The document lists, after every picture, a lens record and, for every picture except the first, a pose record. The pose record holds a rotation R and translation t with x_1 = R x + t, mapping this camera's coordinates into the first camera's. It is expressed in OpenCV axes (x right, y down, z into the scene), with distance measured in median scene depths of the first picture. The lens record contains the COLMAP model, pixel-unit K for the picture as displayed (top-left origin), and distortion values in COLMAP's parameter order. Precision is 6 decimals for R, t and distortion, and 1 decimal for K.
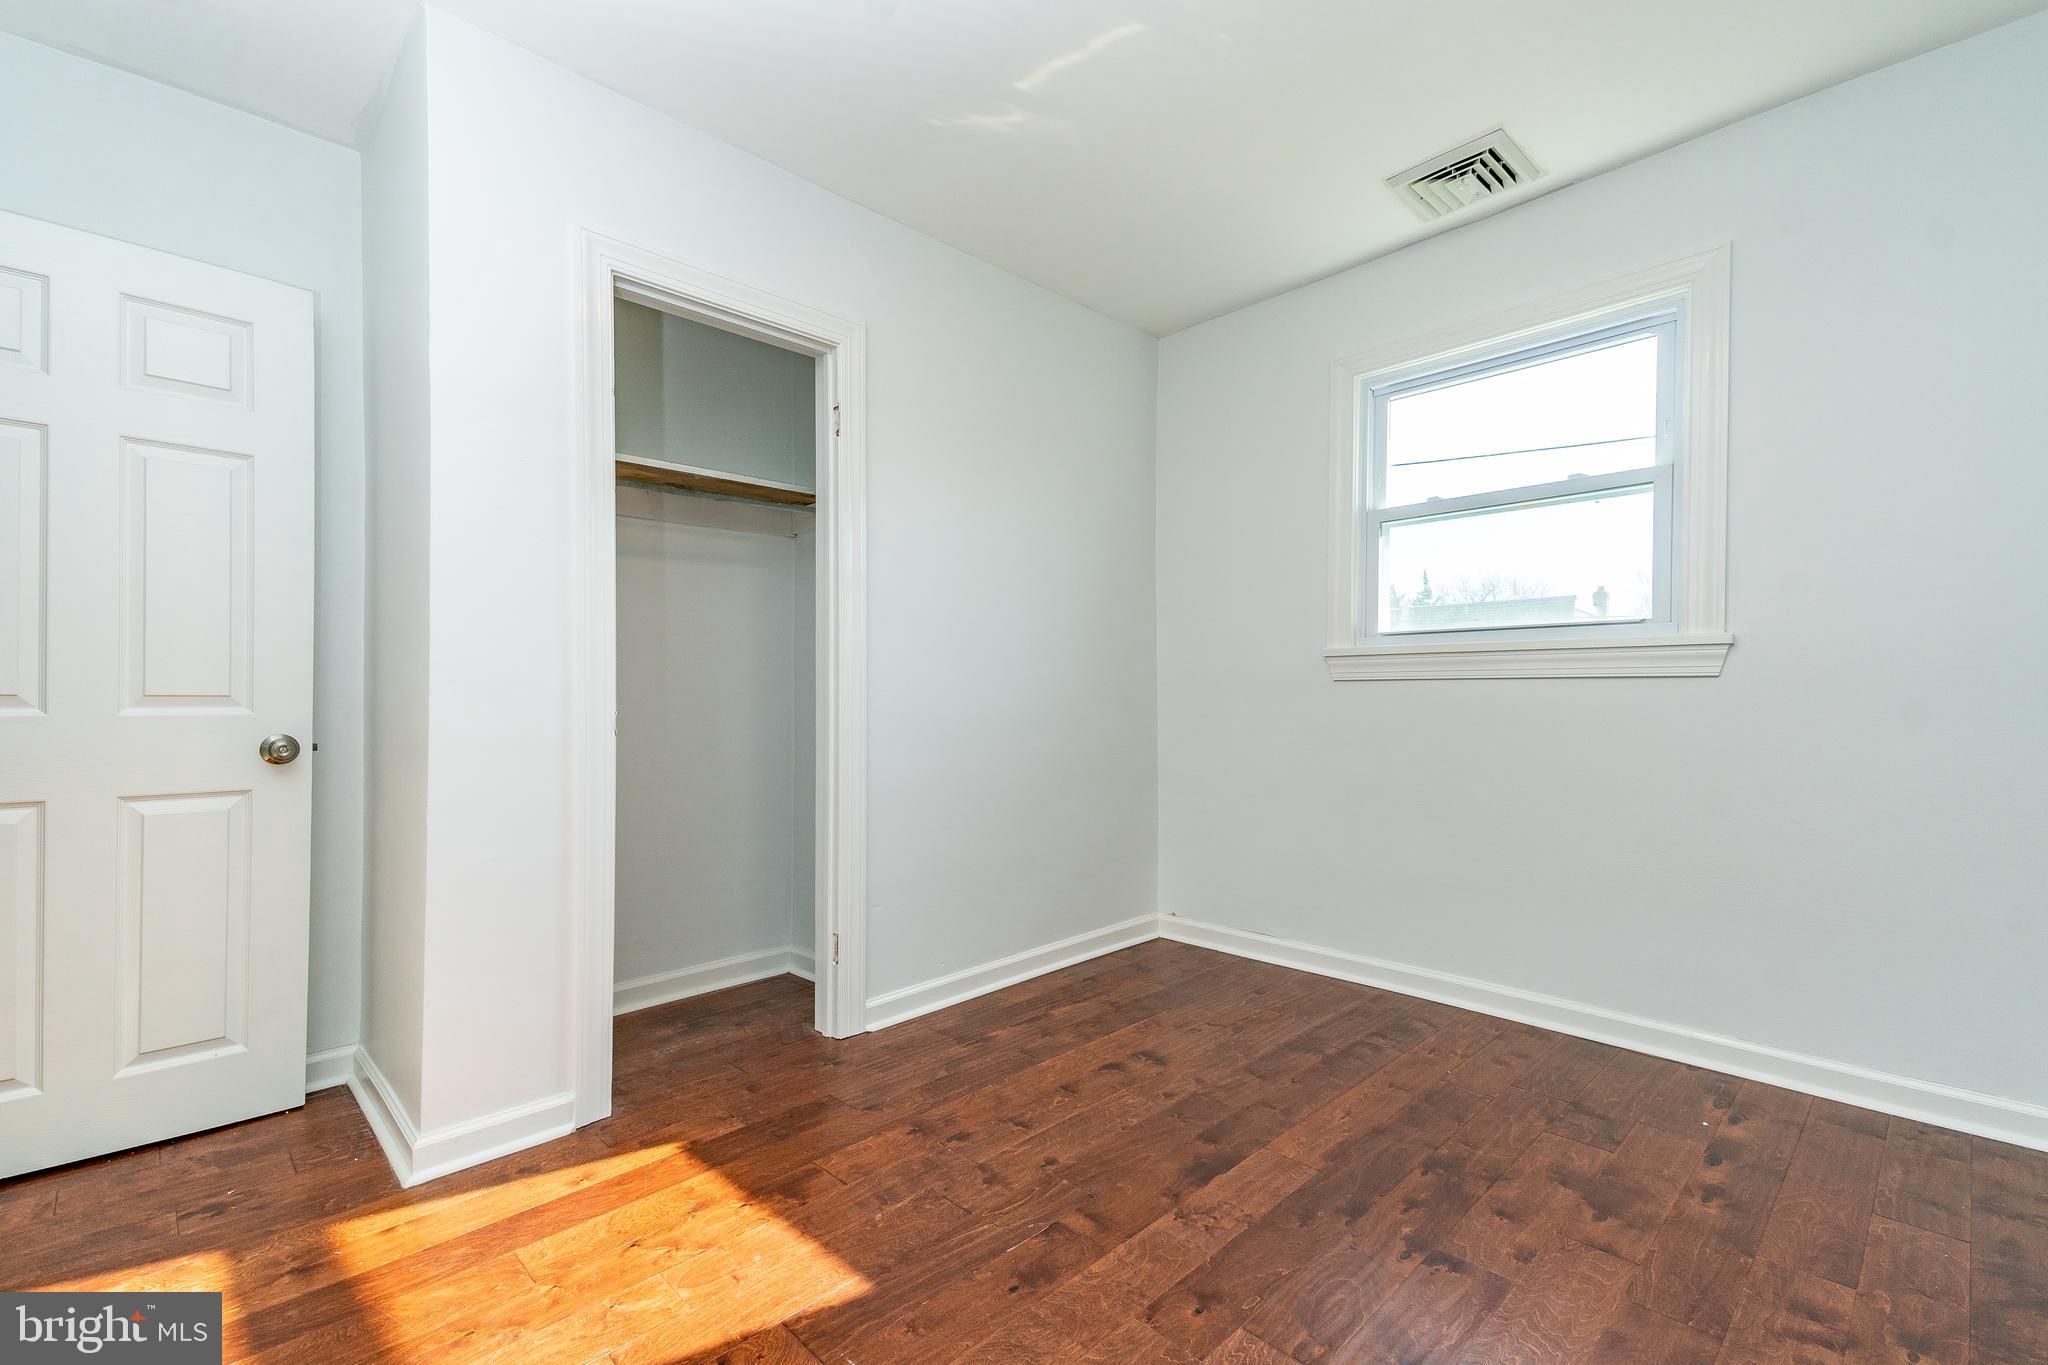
lens RADIAL K [[870.6, 0, 1013.3], [0, 870.6, 684.4], [0, 0, 1]] dist [0.049834, -0.014624]
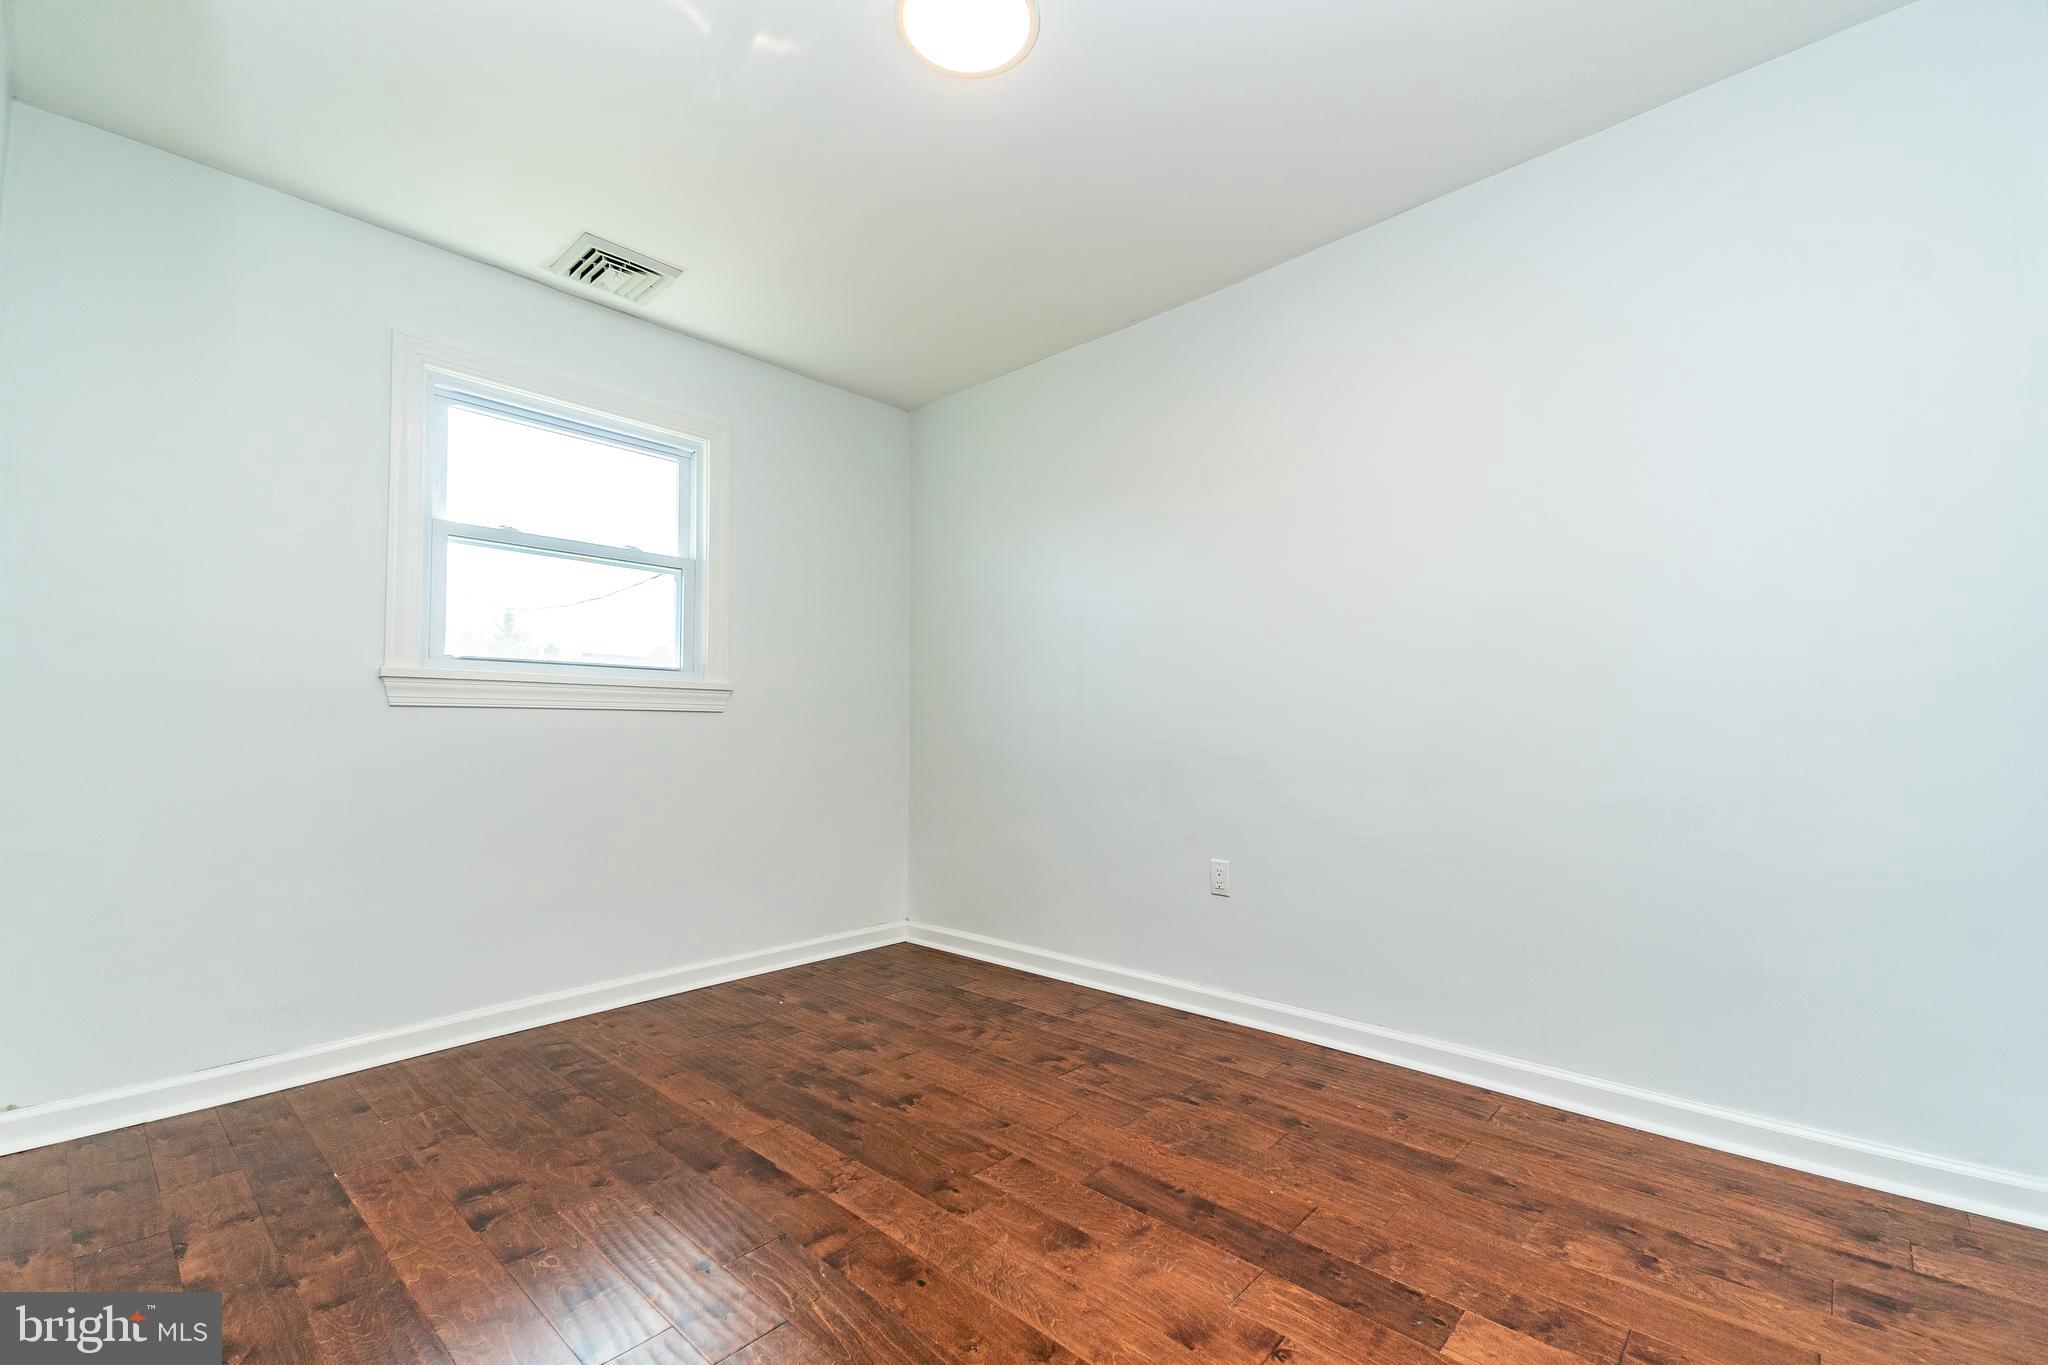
lens RADIAL K [[870.6, 0, 1003.8], [0, 870.6, 680.3], [0, 0, 1]] dist [0.049834, -0.014624]
pose [[-0.040266, 0.061958, 0.997266, -0.761894], [-0.012709, 0.997963, -0.062515, 0.025925], [-0.999108, -0.015192, -0.039397, 0.667745]]
